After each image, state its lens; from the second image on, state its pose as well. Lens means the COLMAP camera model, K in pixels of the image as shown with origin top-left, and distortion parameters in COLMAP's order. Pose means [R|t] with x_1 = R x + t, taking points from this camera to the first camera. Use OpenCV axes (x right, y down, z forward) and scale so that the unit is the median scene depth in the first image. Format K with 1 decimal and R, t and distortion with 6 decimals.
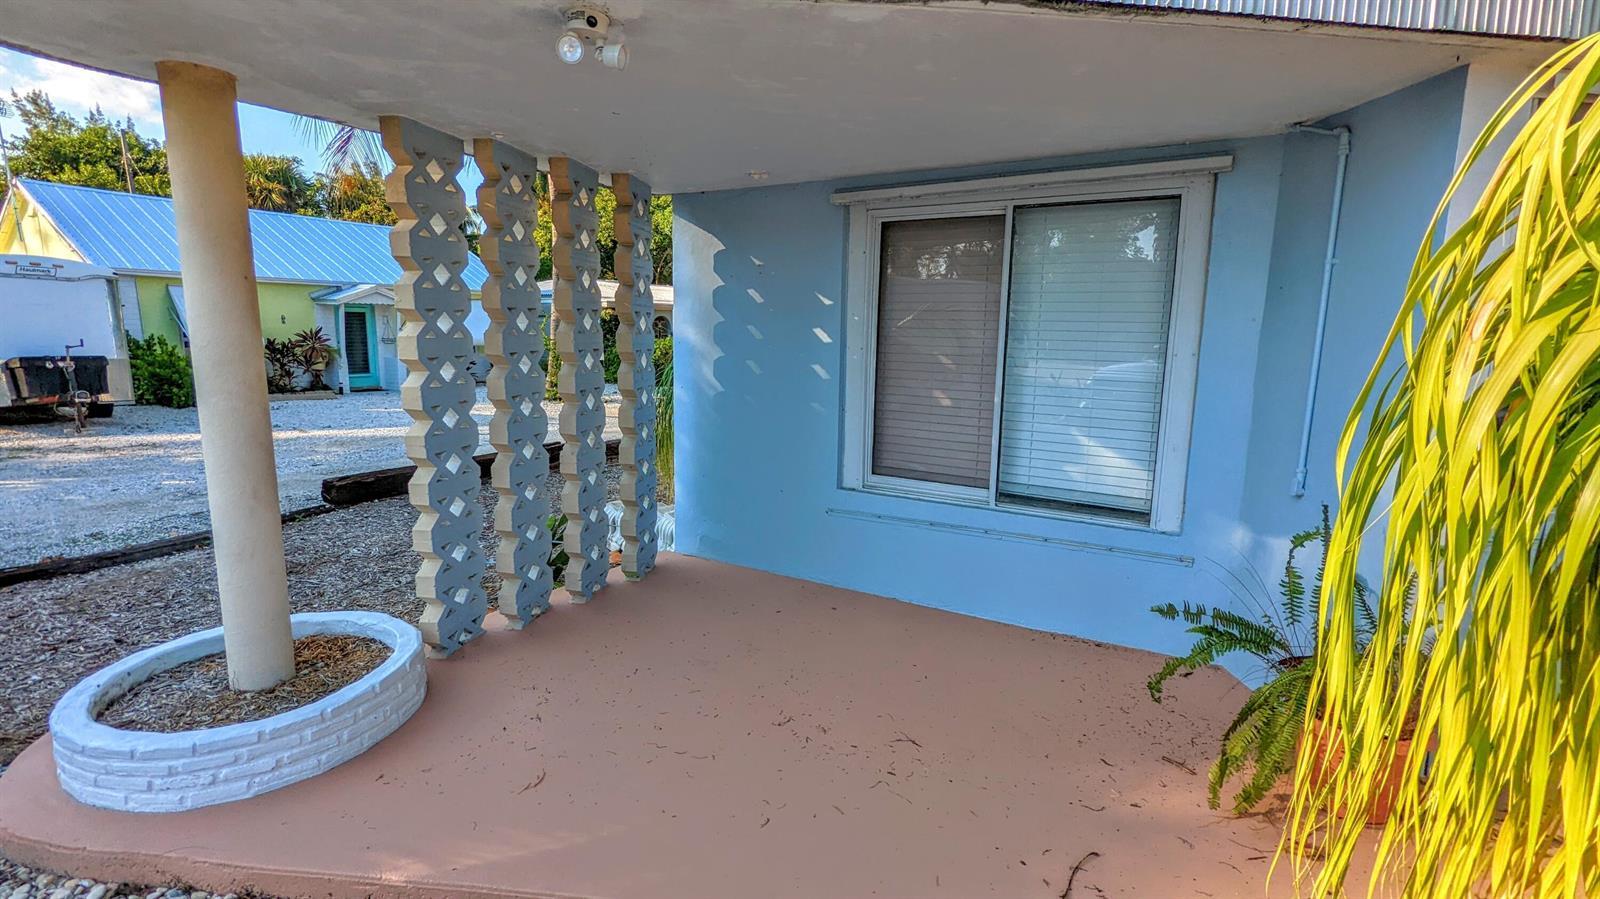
lens RADIAL K [[742.2, 0, 800.0], [0, 742.2, 449.5], [0, 0, 1]] dist [0.000385, -0.000325]
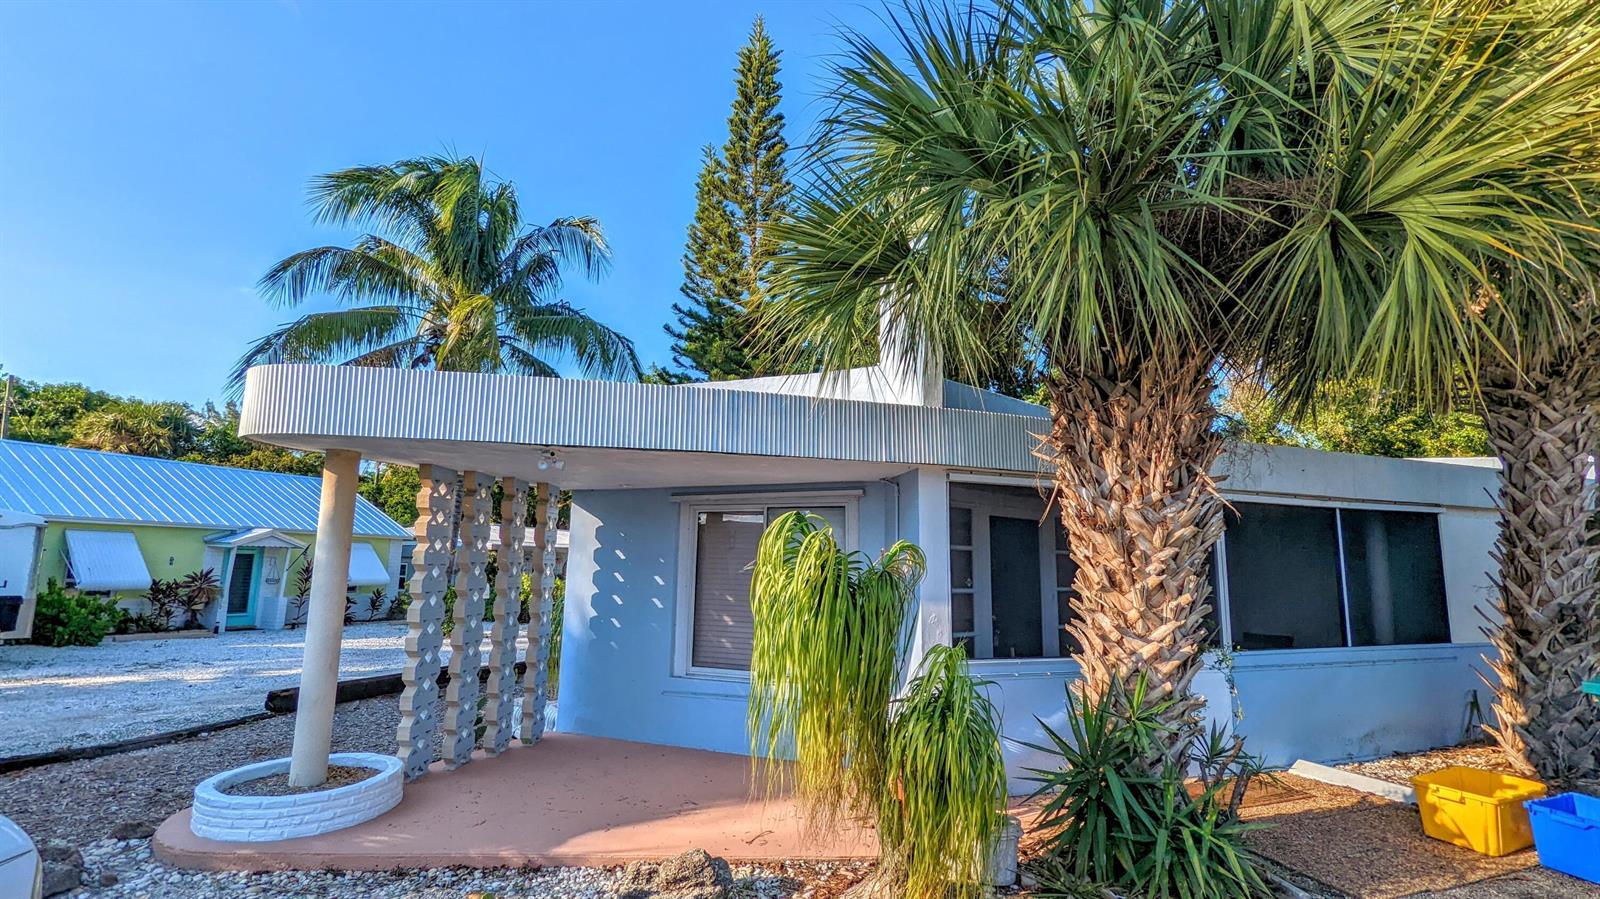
lens RADIAL K [[742.2, 0, 800.0], [0, 742.2, 449.5], [0, 0, 1]] dist [0.000385, -0.000325]
pose [[0.987554, 0.025424, 0.155212, 0.023264], [0.024580, 0.949776, -0.311965, 0.032330], [-0.155348, 0.311898, 0.937330, -0.226519]]
